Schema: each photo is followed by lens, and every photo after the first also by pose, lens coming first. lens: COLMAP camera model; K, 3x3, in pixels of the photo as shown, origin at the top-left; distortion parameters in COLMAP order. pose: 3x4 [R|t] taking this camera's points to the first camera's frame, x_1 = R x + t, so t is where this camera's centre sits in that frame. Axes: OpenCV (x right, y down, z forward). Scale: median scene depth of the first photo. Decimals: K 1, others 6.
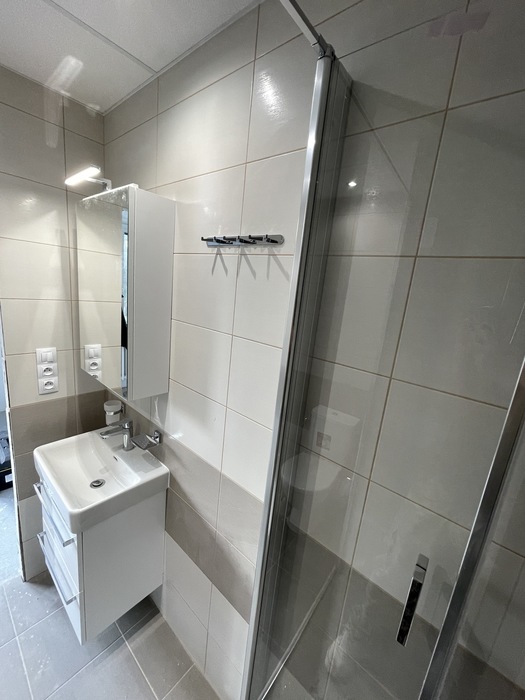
lens RADIAL K [[284.0, 0, 265.6], [0, 284.0, 350.5], [0, 0, 1]] dist [-0.002505, 0.000621]
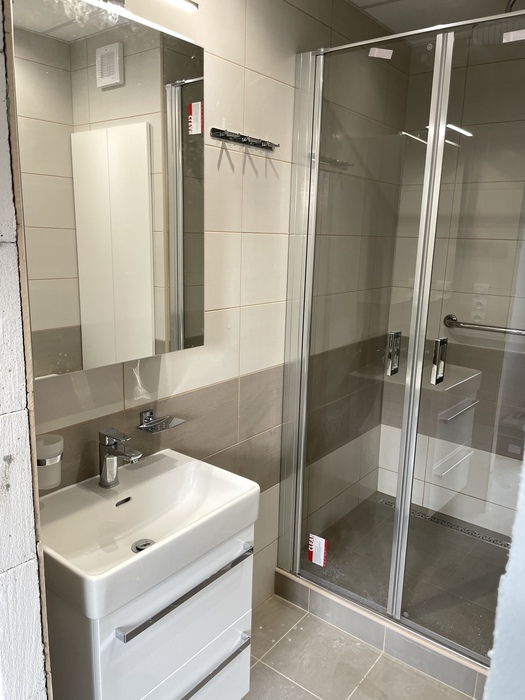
lens RADIAL K [[534.7, 0, 259.5], [0, 534.7, 351.1], [0, 0, 1]] dist [0.088711, -0.122703]
pose [[-0.030325, -0.317094, 0.947909, -2.257820], [0.180562, 0.931006, 0.317216, -0.281081], [-0.983096, 0.180776, 0.029022, 1.028144]]
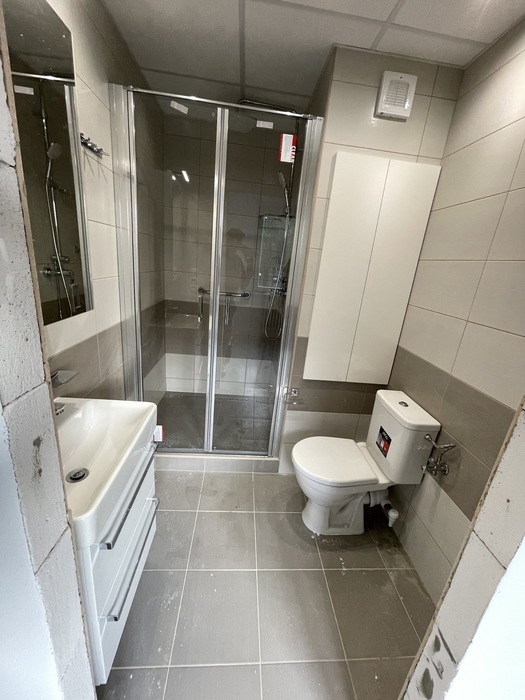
lens RADIAL K [[284.0, 0, 265.6], [0, 284.0, 350.5], [0, 0, 1]] dist [-0.002505, 0.000621]
pose [[-0.680737, -0.379100, 0.626801, -1.852121], [-0.016629, 0.863446, 0.504167, -0.223343], [-0.732339, 0.332782, -0.594084, 1.479213]]
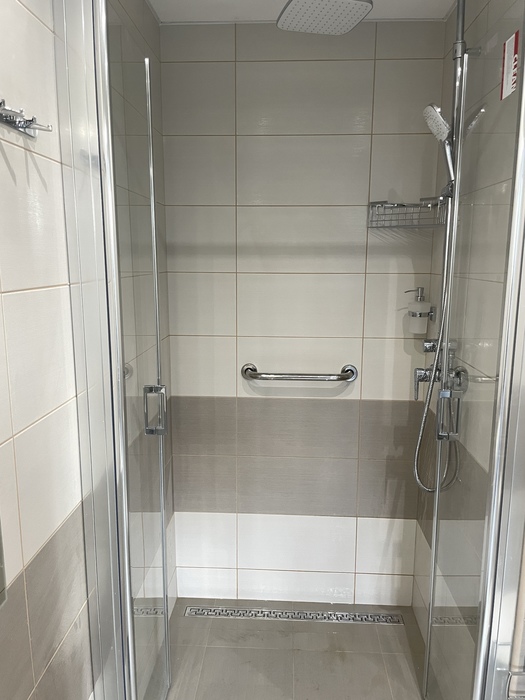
lens RADIAL K [[534.7, 0, 259.5], [0, 534.7, 351.1], [0, 0, 1]] dist [0.088711, -0.122703]
pose [[-0.599173, -0.244706, 0.762306, -1.251367], [0.105867, 0.919568, 0.378400, -0.299888], [-0.793589, 0.307430, -0.525074, 1.262470]]
